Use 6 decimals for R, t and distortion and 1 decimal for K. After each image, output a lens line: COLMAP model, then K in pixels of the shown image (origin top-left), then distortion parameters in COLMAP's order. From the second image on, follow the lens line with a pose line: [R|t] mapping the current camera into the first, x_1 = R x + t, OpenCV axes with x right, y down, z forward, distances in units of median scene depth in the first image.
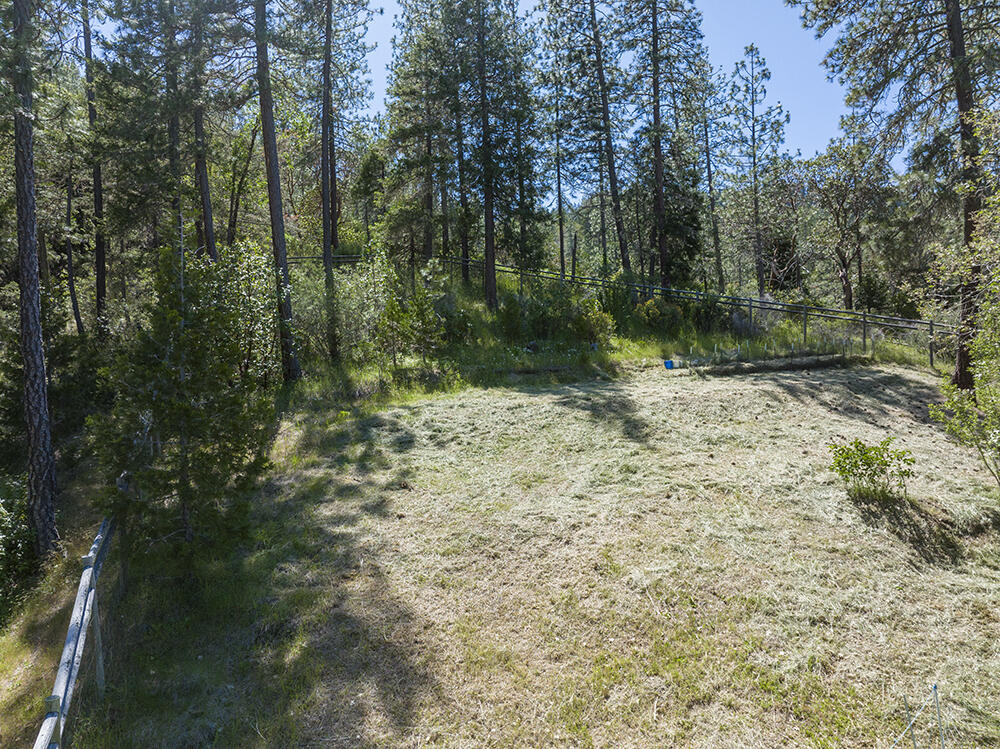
lens RADIAL K [[713.3, 0, 499.3], [0, 713.3, 373.8], [0, 0, 1]] dist [-0.051018, 0.026864]
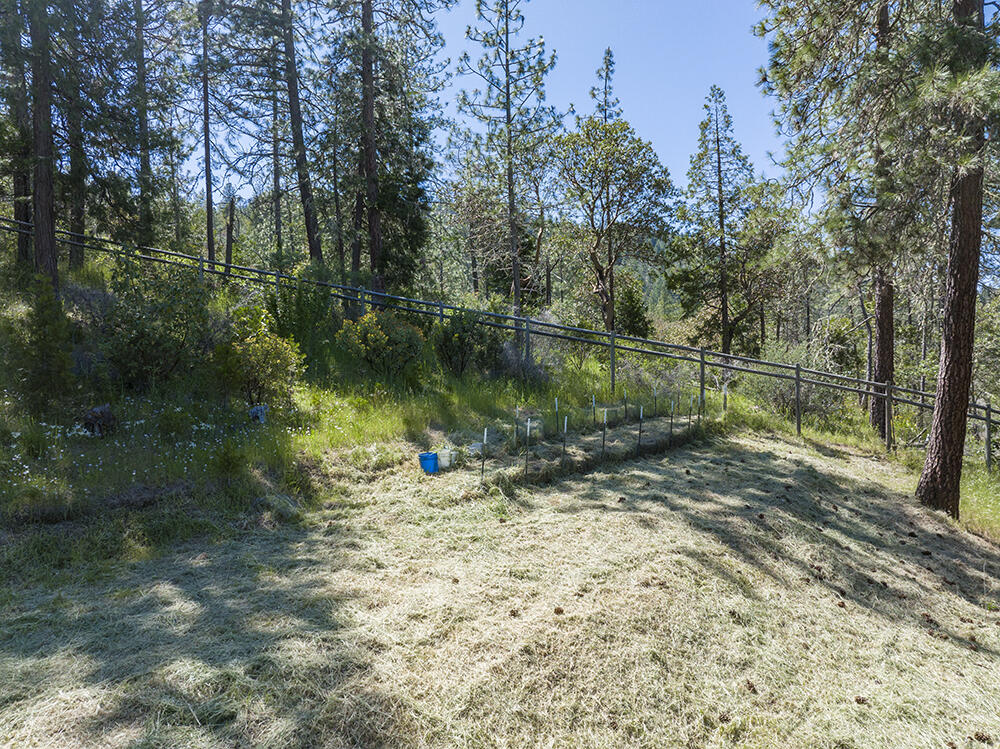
lens RADIAL K [[713.3, 0, 500.3], [0, 713.3, 396.0], [0, 0, 1]] dist [-0.051018, 0.026864]
pose [[0.900750, -0.005123, 0.434307, 0.073334], [-0.003233, 0.999824, 0.018499, -0.056006], [-0.434325, -0.018067, 0.900575, 0.509454]]
